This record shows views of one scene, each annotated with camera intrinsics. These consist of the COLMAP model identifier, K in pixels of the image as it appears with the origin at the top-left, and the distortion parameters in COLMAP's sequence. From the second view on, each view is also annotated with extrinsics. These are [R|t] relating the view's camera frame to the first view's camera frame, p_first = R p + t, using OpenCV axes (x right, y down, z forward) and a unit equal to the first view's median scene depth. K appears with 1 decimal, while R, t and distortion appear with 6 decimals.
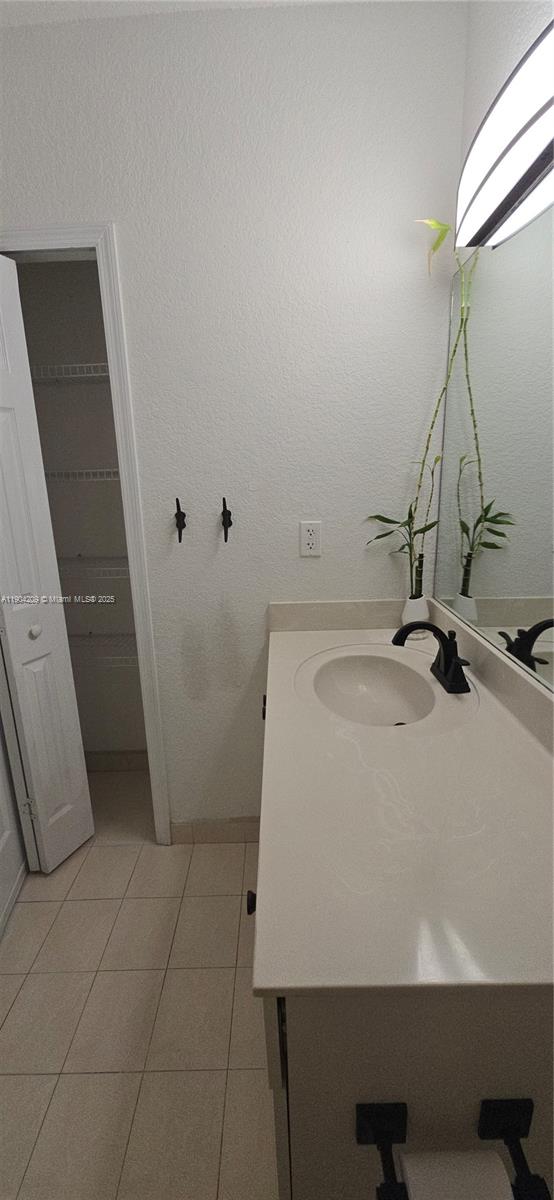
lens RADIAL K [[489.4, 0, 274.6], [0, 489.4, 594.4], [0, 0, 1]] dist [0.003524, -0.004559]
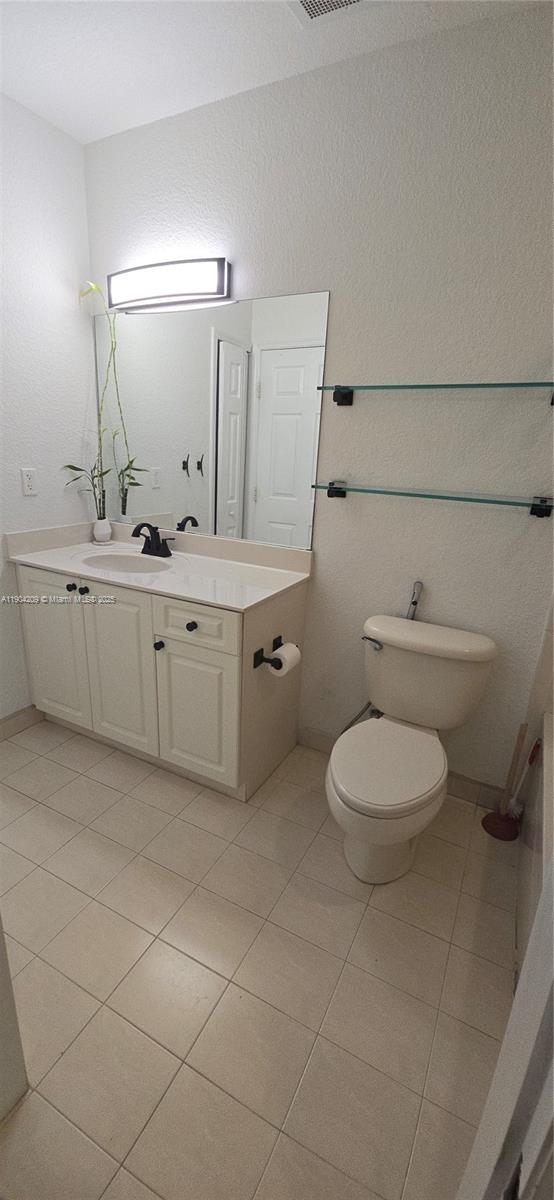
lens RADIAL K [[489.4, 0, 273.4], [0, 489.4, 589.6], [0, 0, 1]] dist [0.003524, -0.004559]
pose [[0.459484, -0.199079, 0.865588, -0.881577], [0.154291, 0.977630, 0.142945, 0.091011], [-0.874682, 0.067871, 0.479922, -0.221891]]
